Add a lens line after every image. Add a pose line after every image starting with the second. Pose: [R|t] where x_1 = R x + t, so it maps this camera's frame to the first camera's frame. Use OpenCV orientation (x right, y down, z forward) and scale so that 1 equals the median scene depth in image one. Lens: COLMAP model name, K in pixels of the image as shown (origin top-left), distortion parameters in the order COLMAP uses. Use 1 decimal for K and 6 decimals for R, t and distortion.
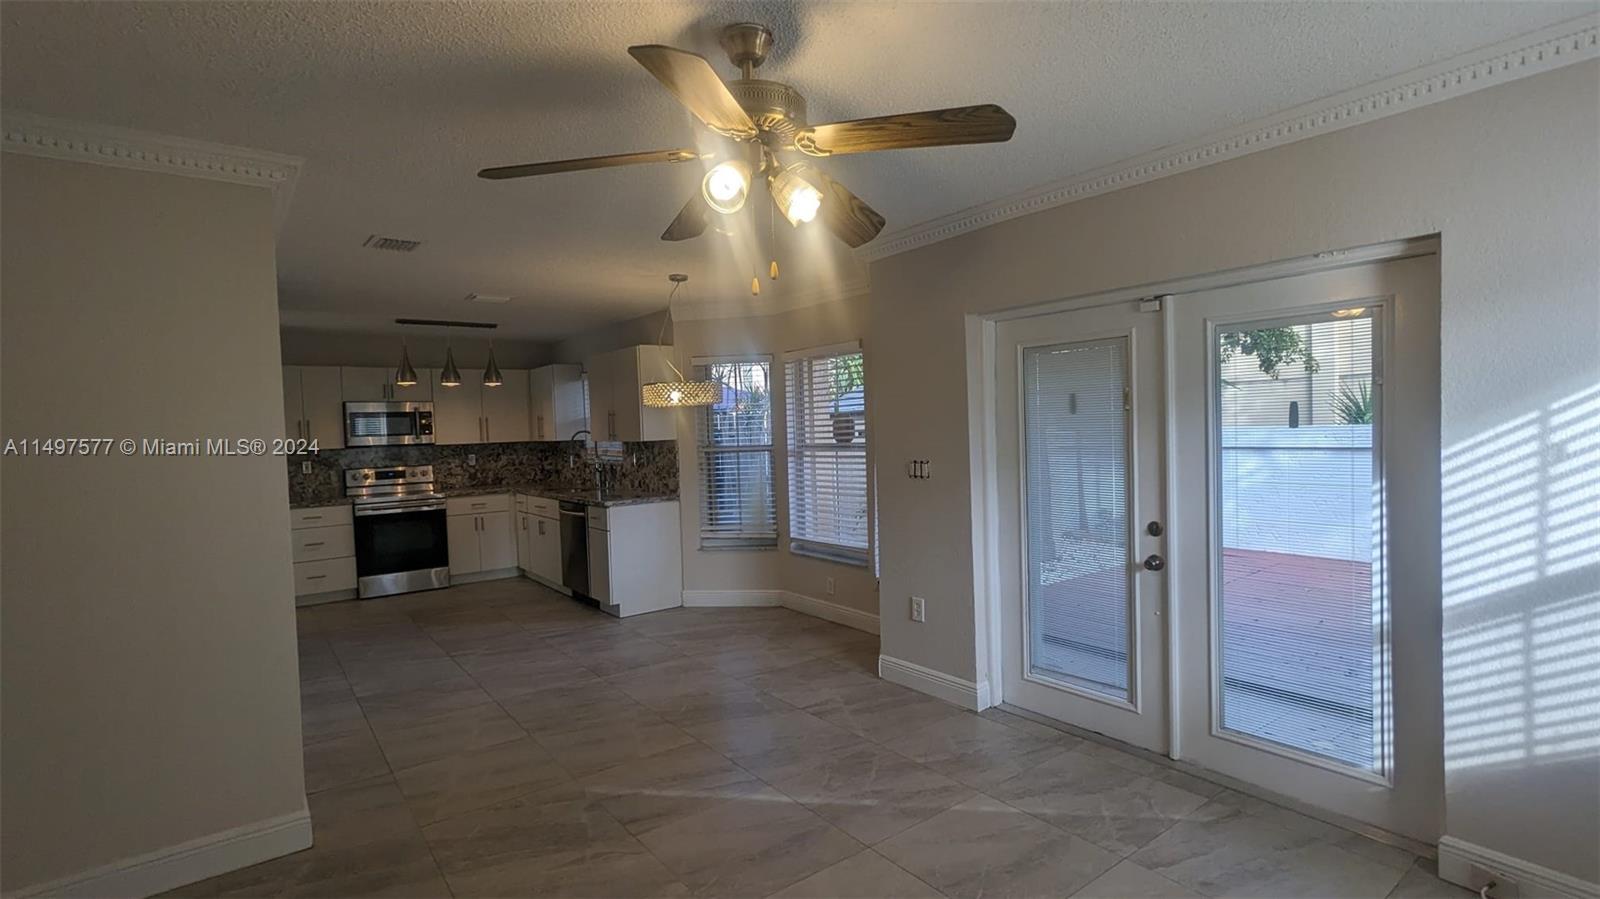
lens RADIAL K [[753.4, 0, 805.8], [0, 753.4, 451.8], [0, 0, 1]] dist [0.002090, 0.000520]
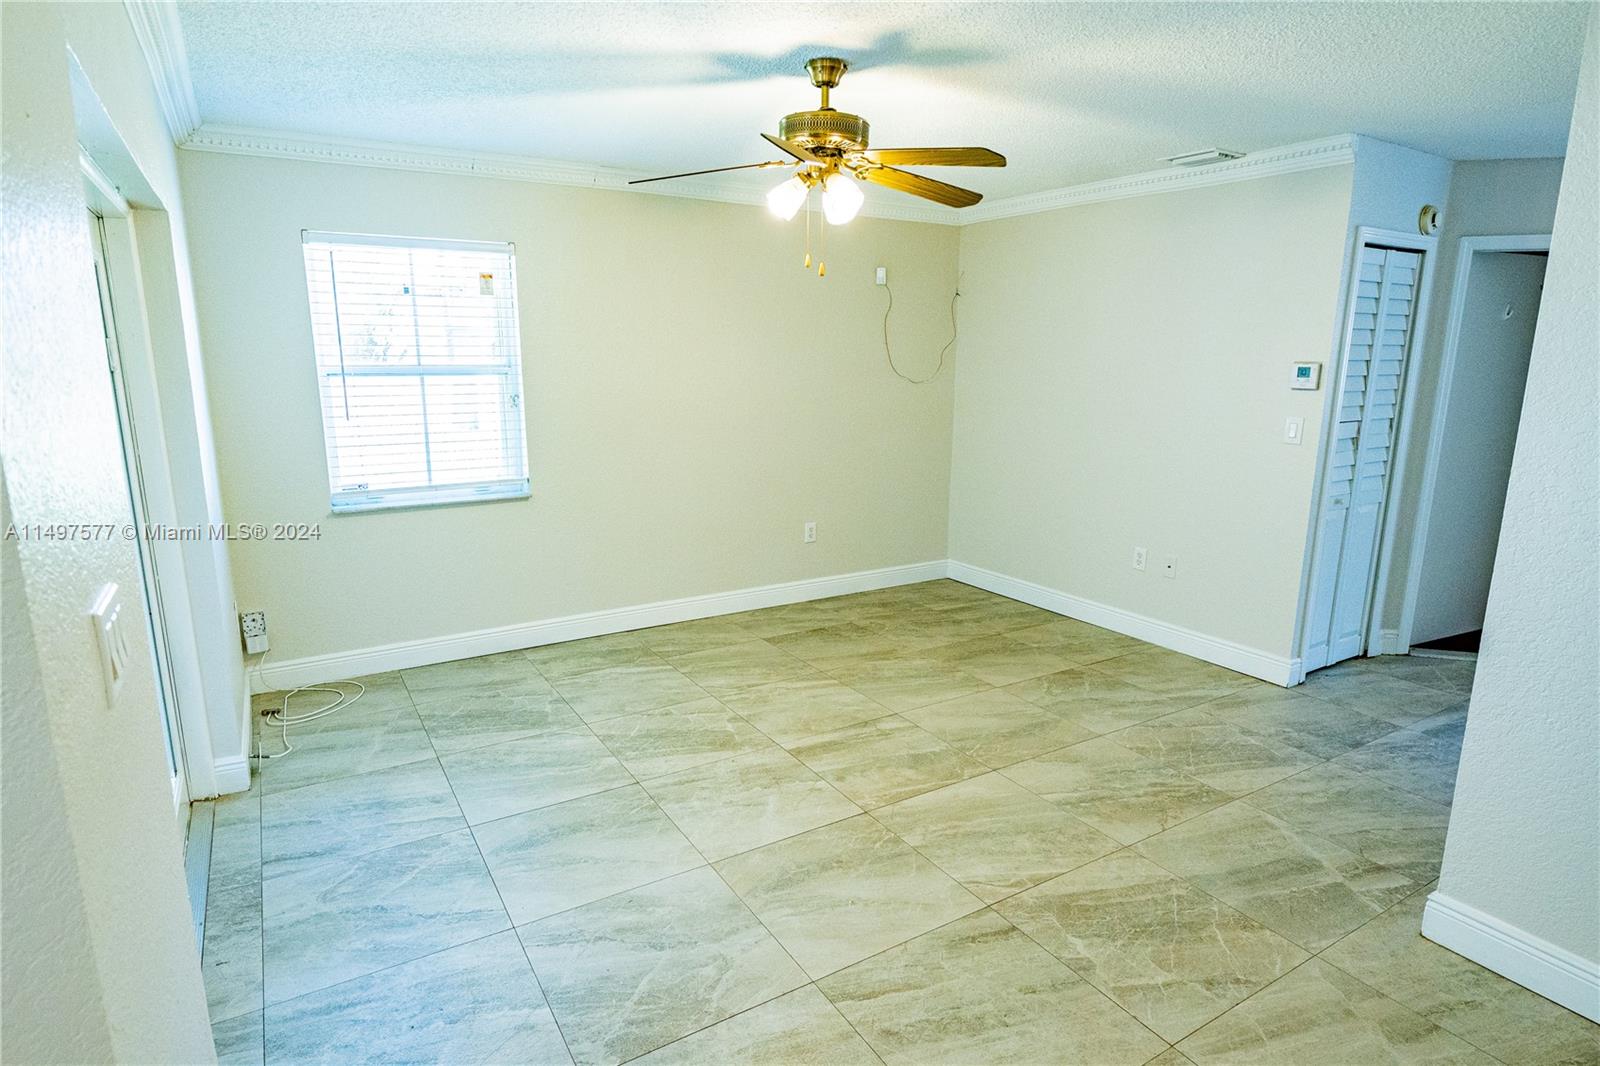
lens RADIAL K [[869.5, 0, 792.4], [0, 869.5, 537.0], [0, 0, 1]] dist [0.001266, -0.000303]
pose [[-0.993564, 0.005282, 0.113152, -0.072963], [0.032956, 0.969181, 0.244137, -0.055578], [-0.108375, 0.246295, -0.963117, 1.032174]]
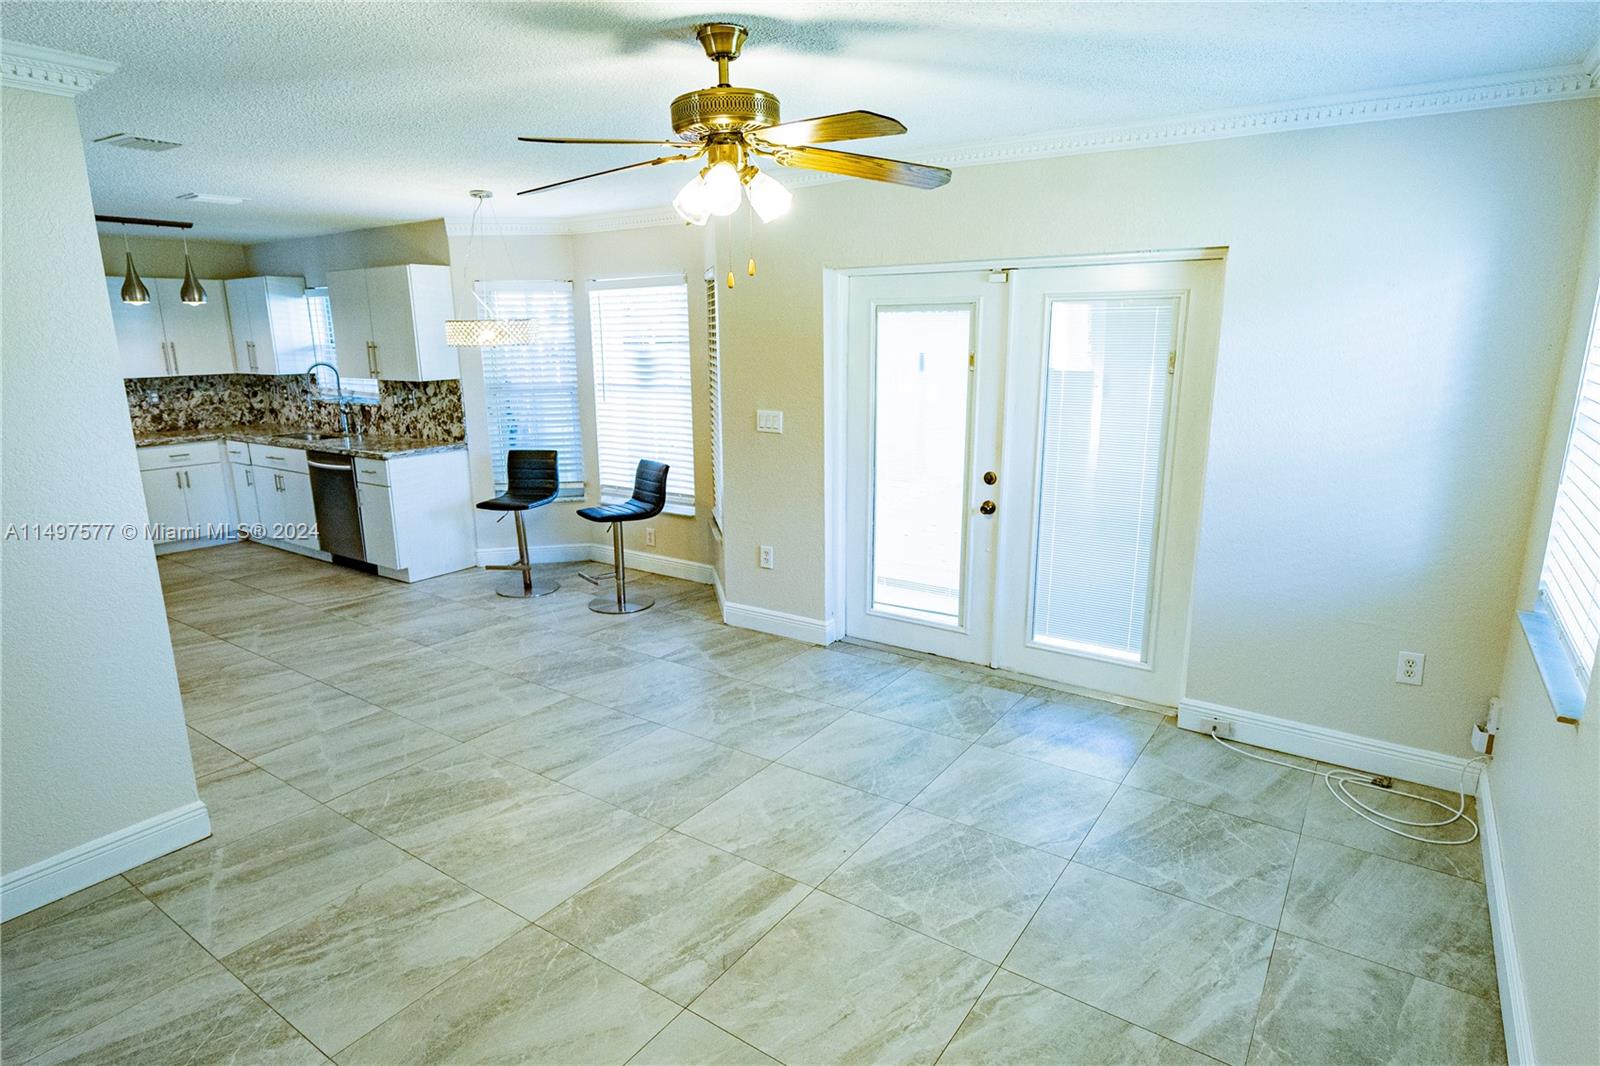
lens RADIAL K [[869.5, 0, 792.4], [0, 869.5, 537.0], [0, 0, 1]] dist [0.001266, -0.000303]
pose [[0.953295, -0.047707, 0.298248, -0.148798], [-0.009321, 0.982331, 0.186922, -0.036482], [-0.301896, -0.180972, 0.936006, -0.109808]]
